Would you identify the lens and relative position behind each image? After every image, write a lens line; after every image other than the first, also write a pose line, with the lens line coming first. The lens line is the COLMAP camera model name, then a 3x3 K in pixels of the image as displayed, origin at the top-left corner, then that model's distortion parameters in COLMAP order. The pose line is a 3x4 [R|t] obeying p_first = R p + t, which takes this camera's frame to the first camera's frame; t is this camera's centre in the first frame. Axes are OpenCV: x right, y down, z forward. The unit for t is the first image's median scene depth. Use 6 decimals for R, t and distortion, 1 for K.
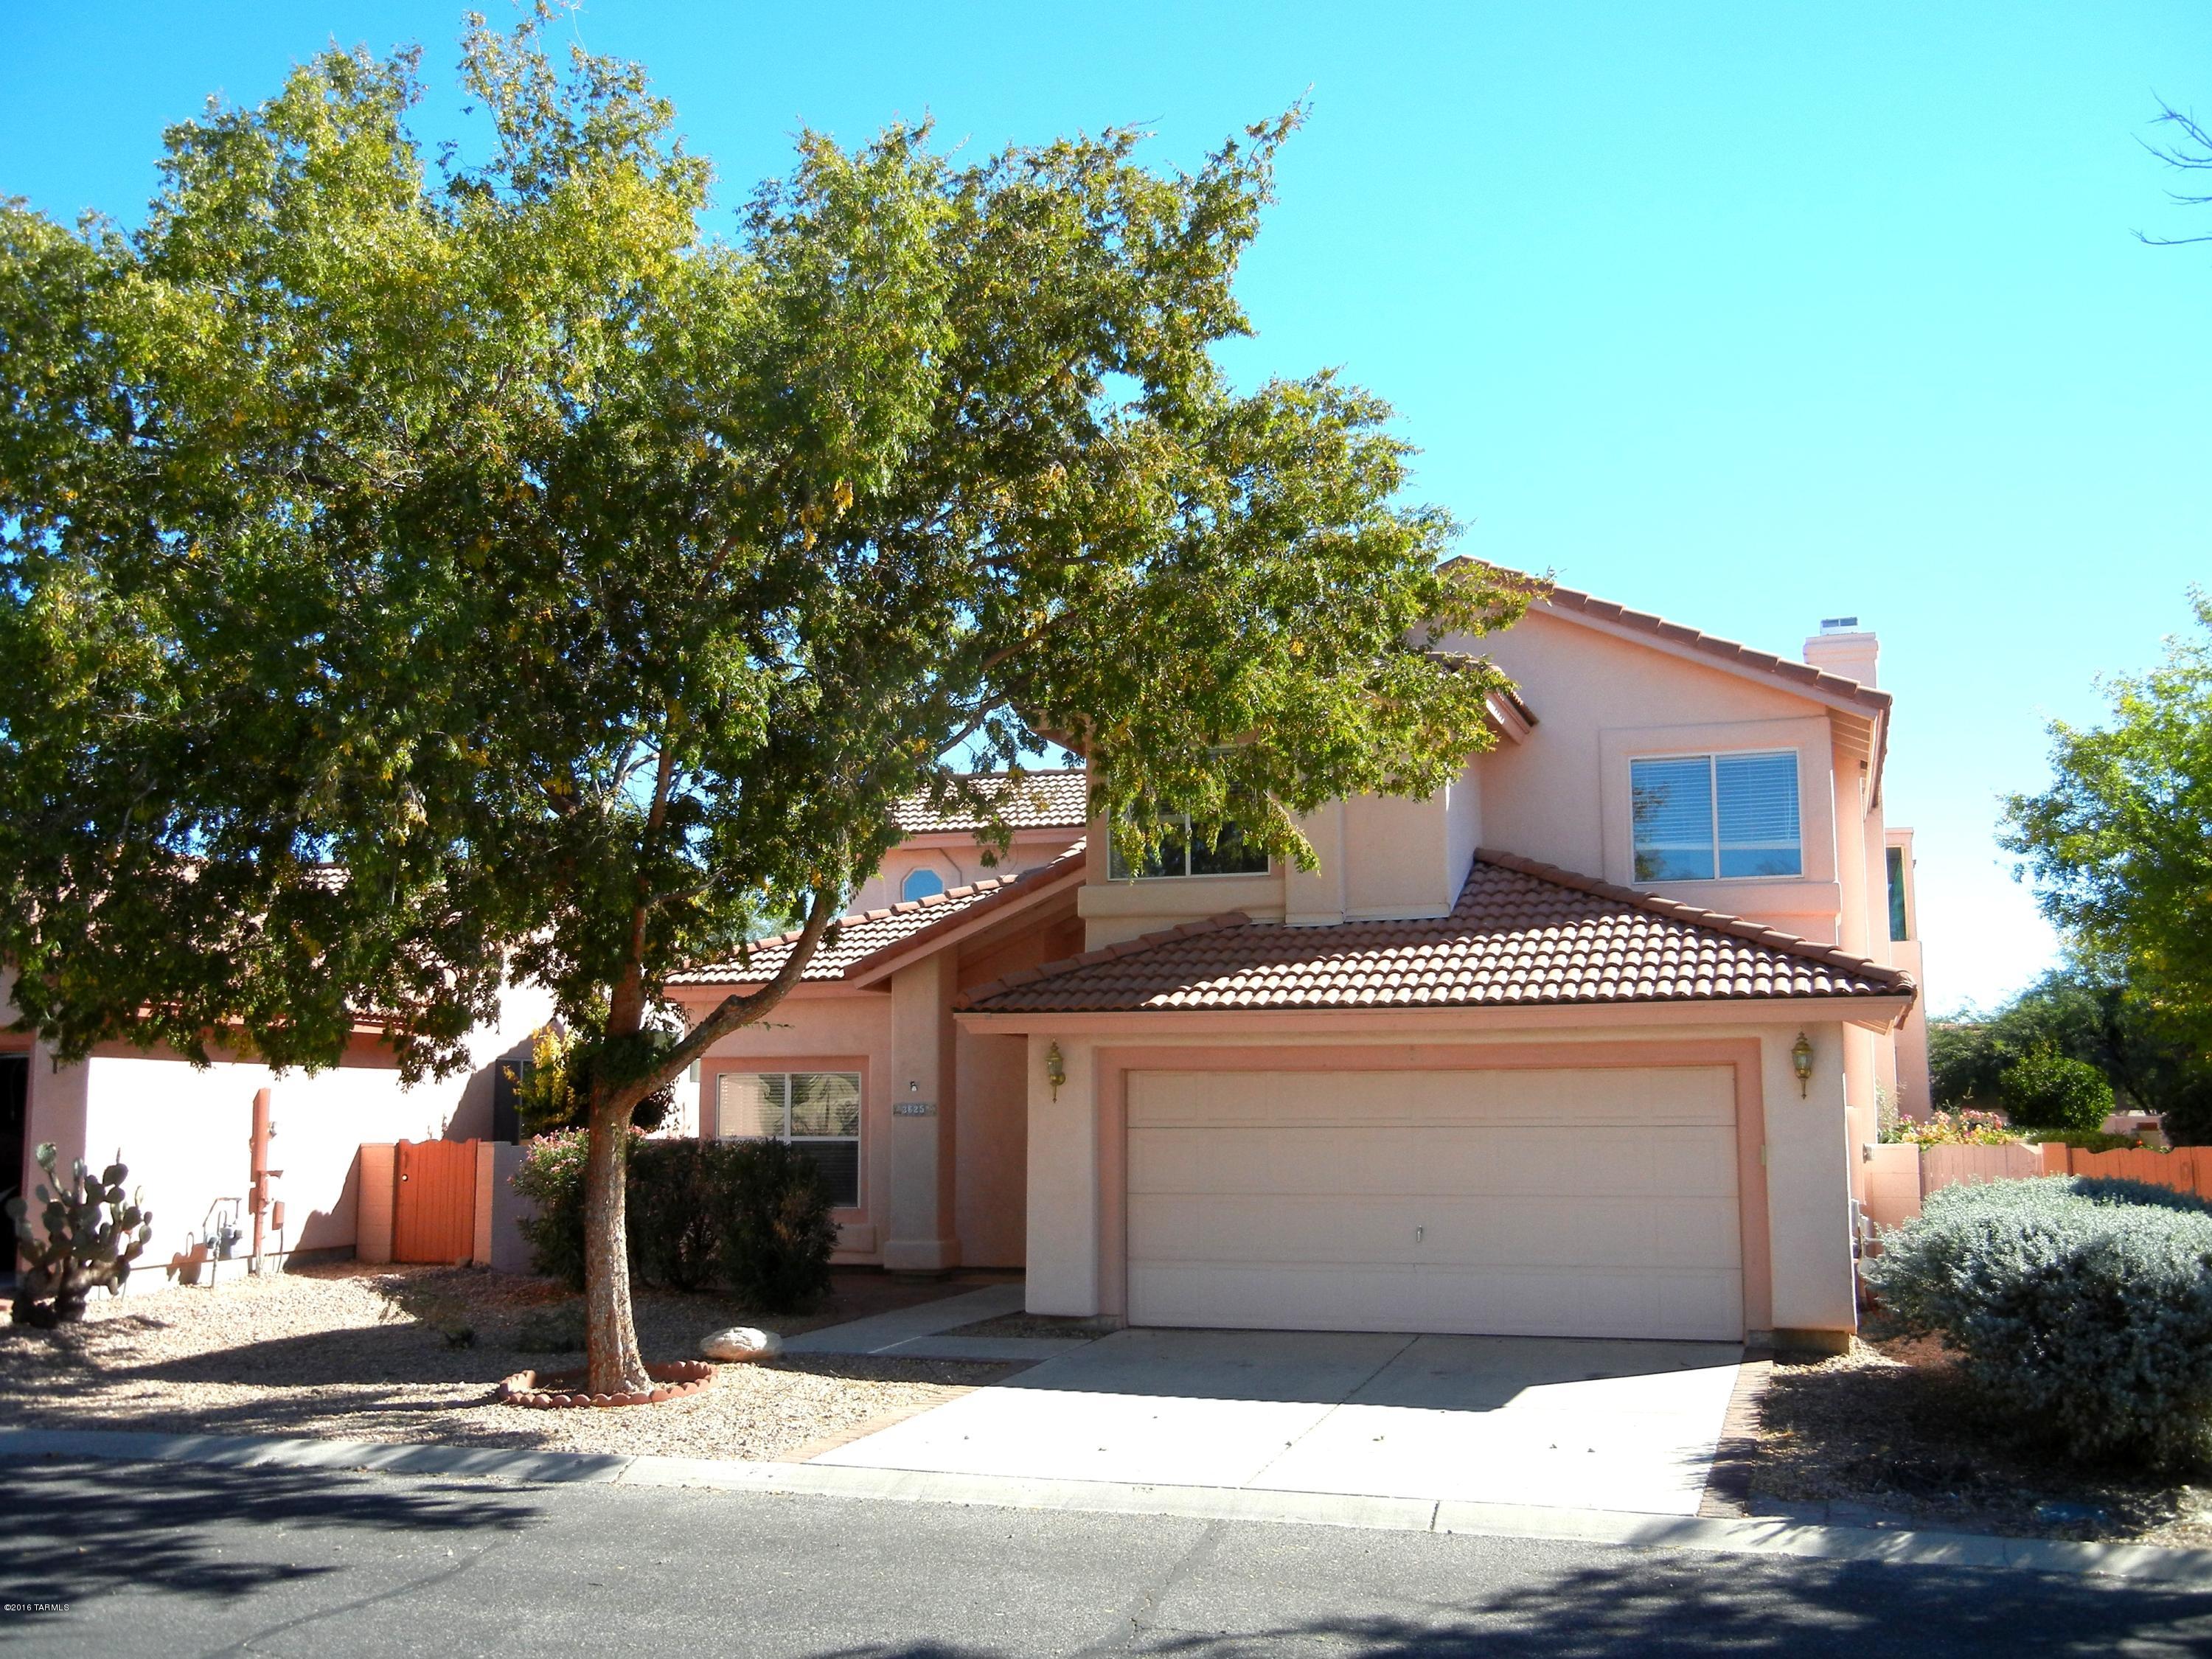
lens RADIAL K [[2193.9, 0, 1106.8], [0, 2193.9, 830.0], [0, 0, 1]] dist [0.001449, 0.000000]
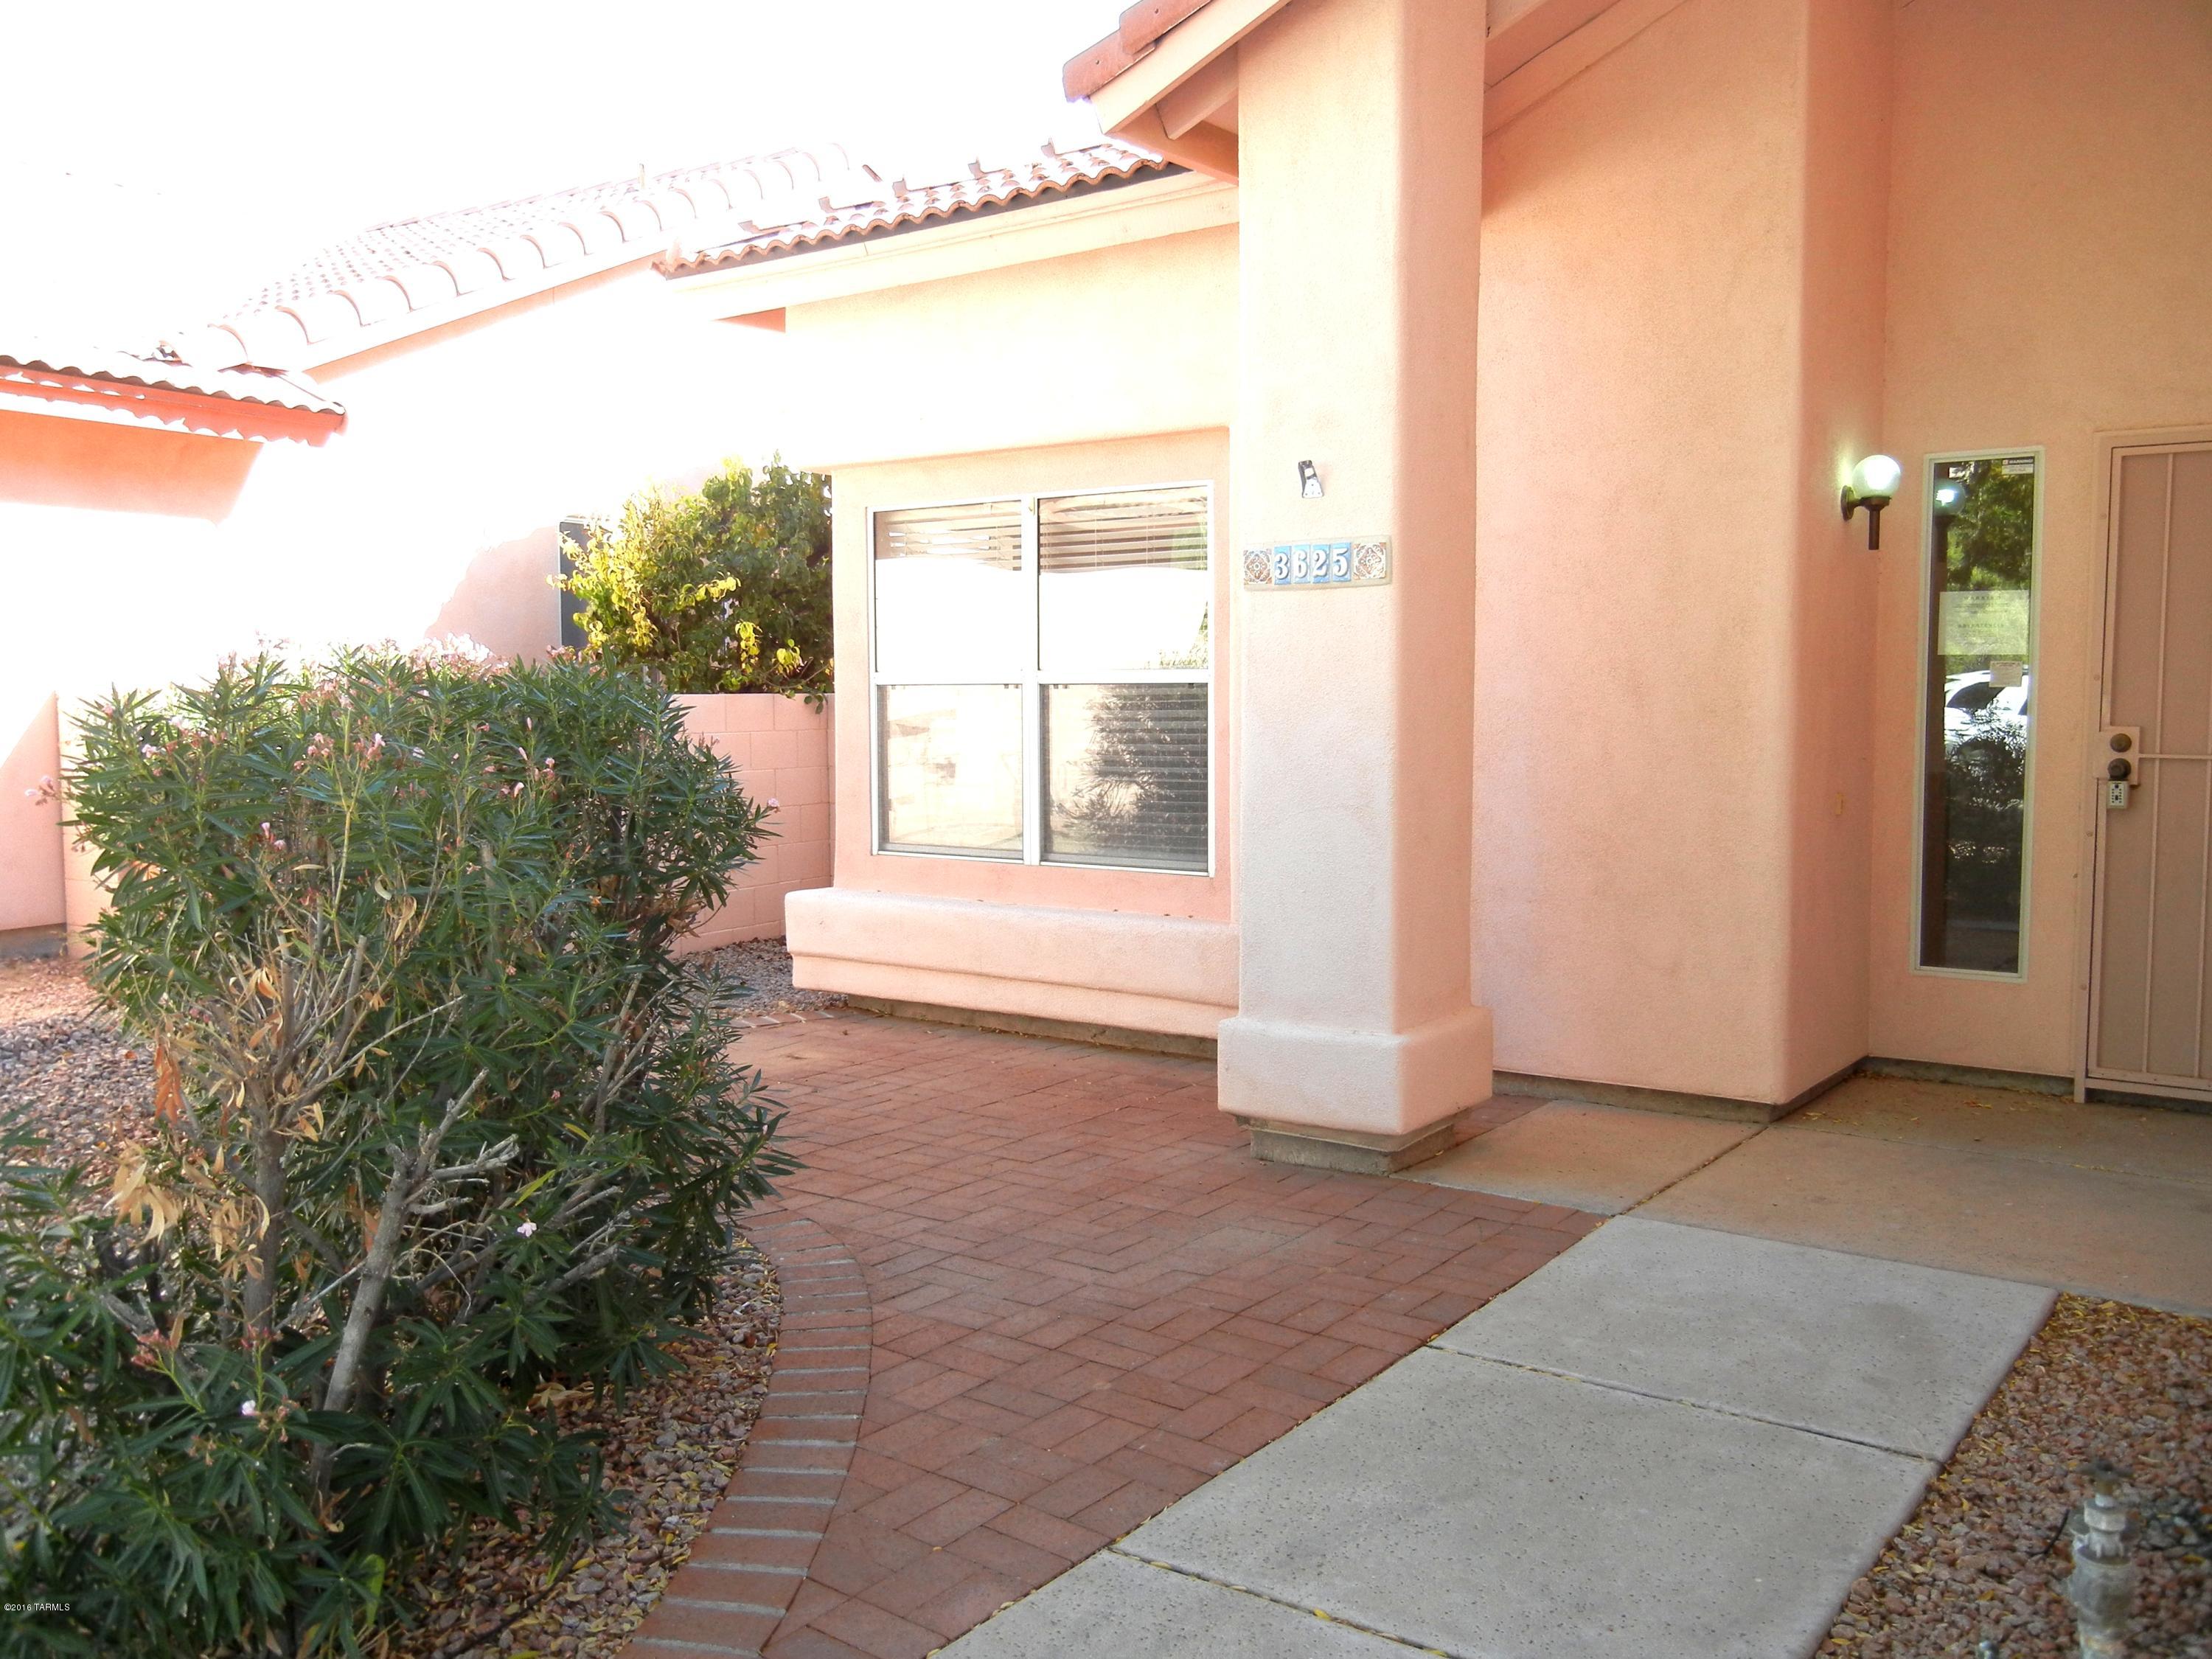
lens RADIAL K [[1890.1, 0, 1103.7], [0, 1890.1, 829.5], [0, 0, 1]] dist [-0.010018, -0.002114]
pose [[0.943317, 0.025966, -0.330877, -0.032589], [0.043186, 0.978857, 0.199937, 0.110916], [0.329073, -0.202893, 0.922250, 0.761414]]
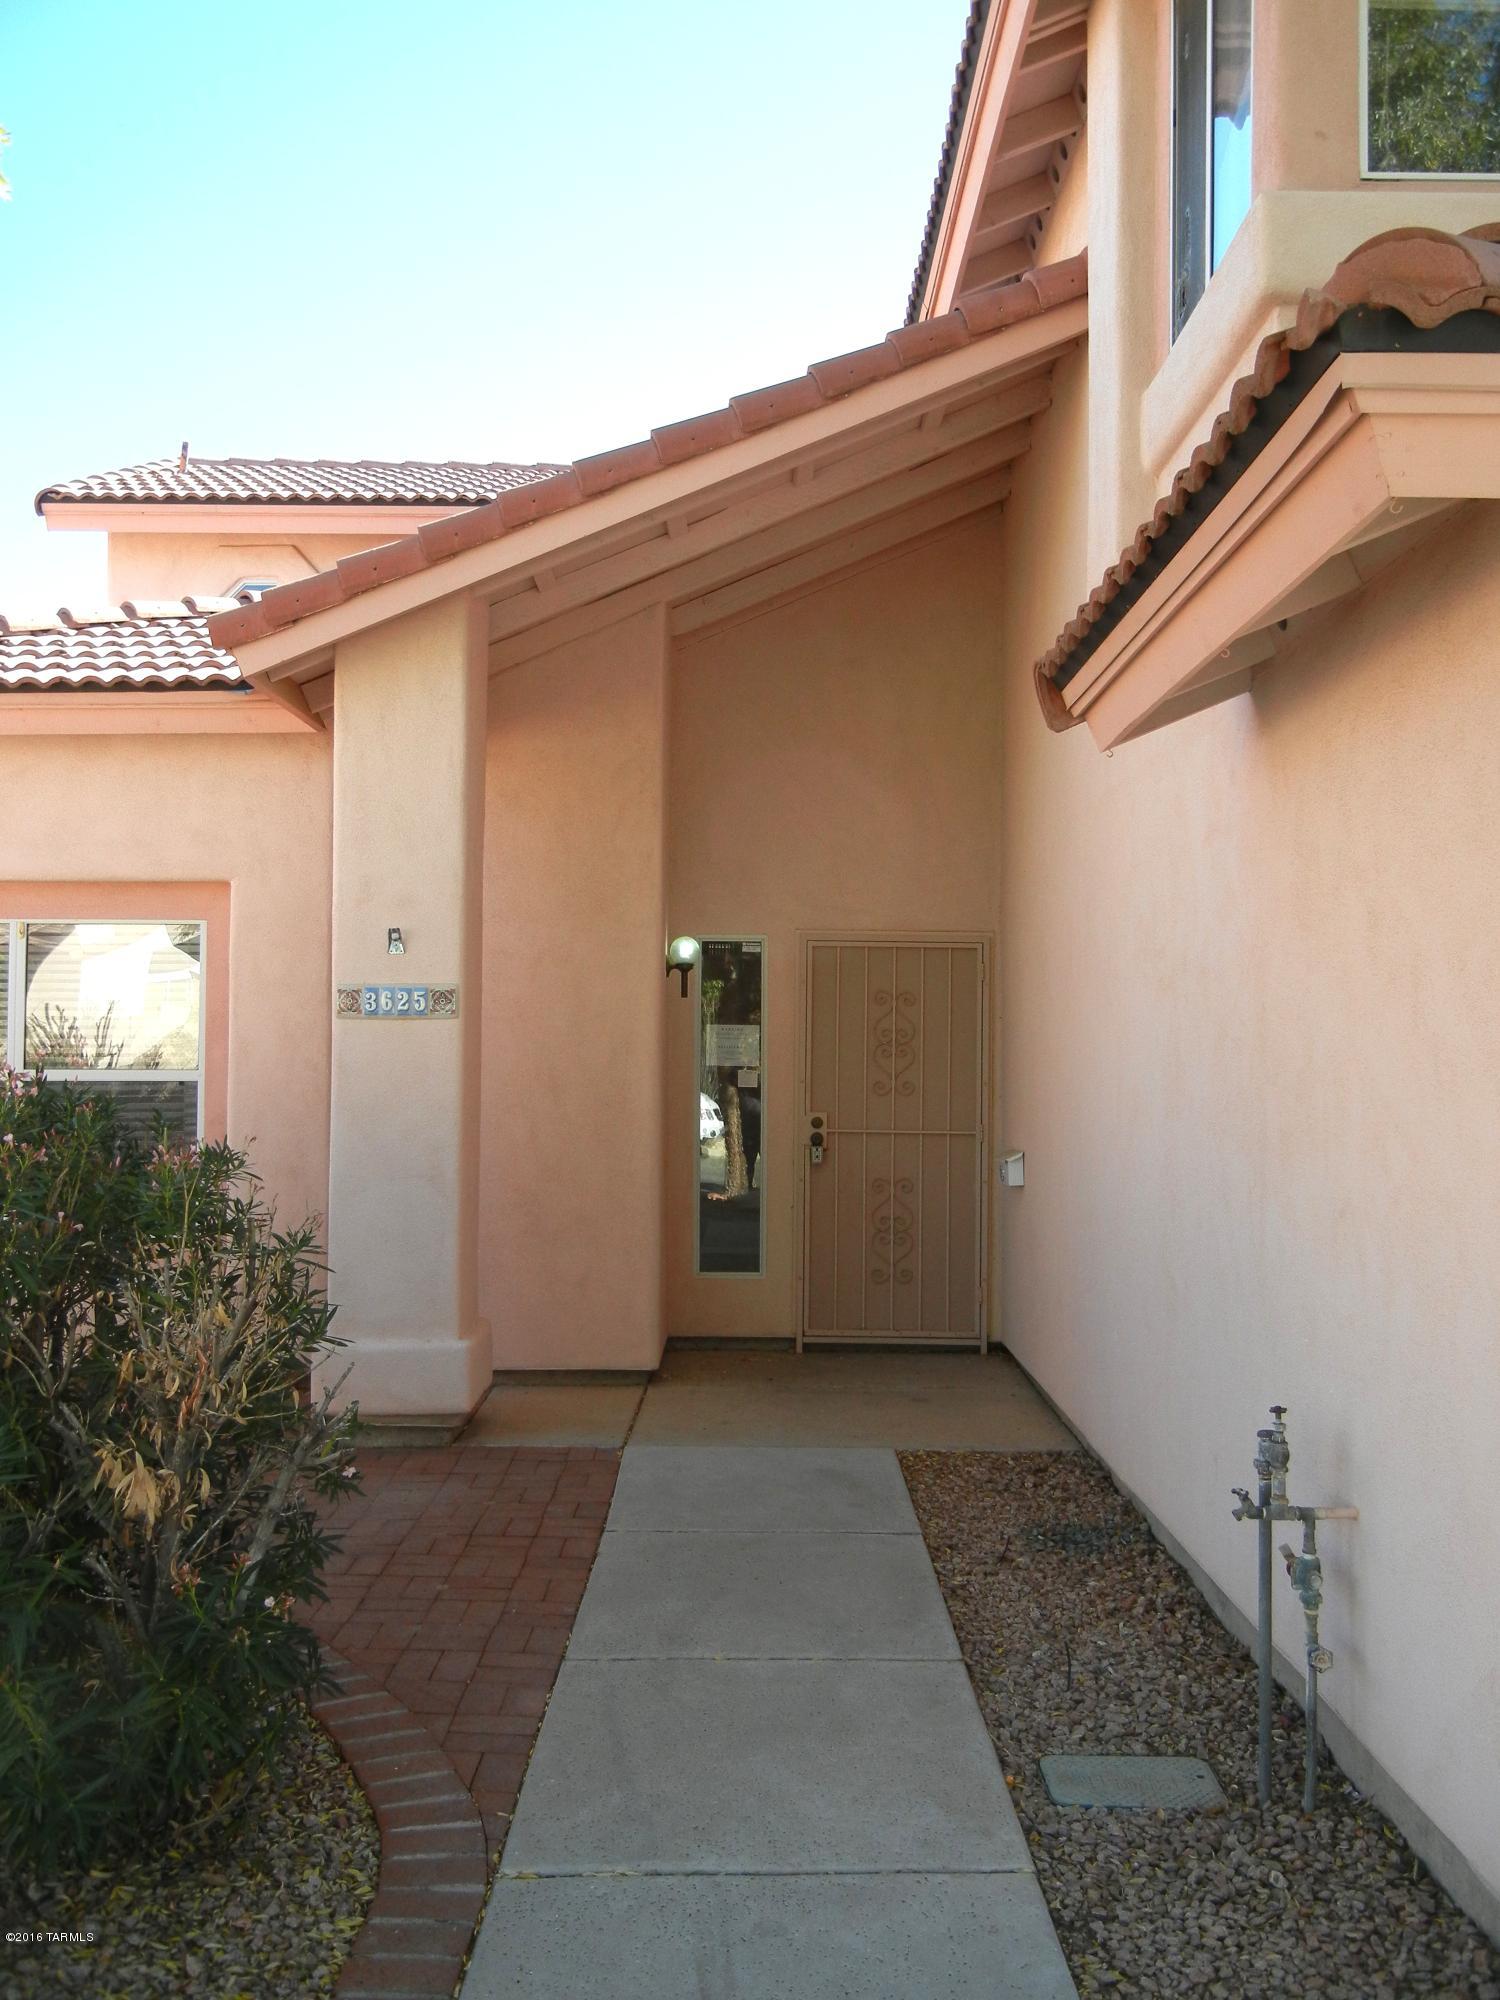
lens RADIAL K [[1708.9, 0, 750.3], [0, 1708.9, 1005.6], [0, 0, 1]] dist [-0.010018, -0.002114]
pose [[0.953732, 0.019776, 0.300007, -0.118327], [-0.048761, 0.994798, 0.089437, 0.097862], [-0.296678, -0.099928, 0.949735, 0.694450]]
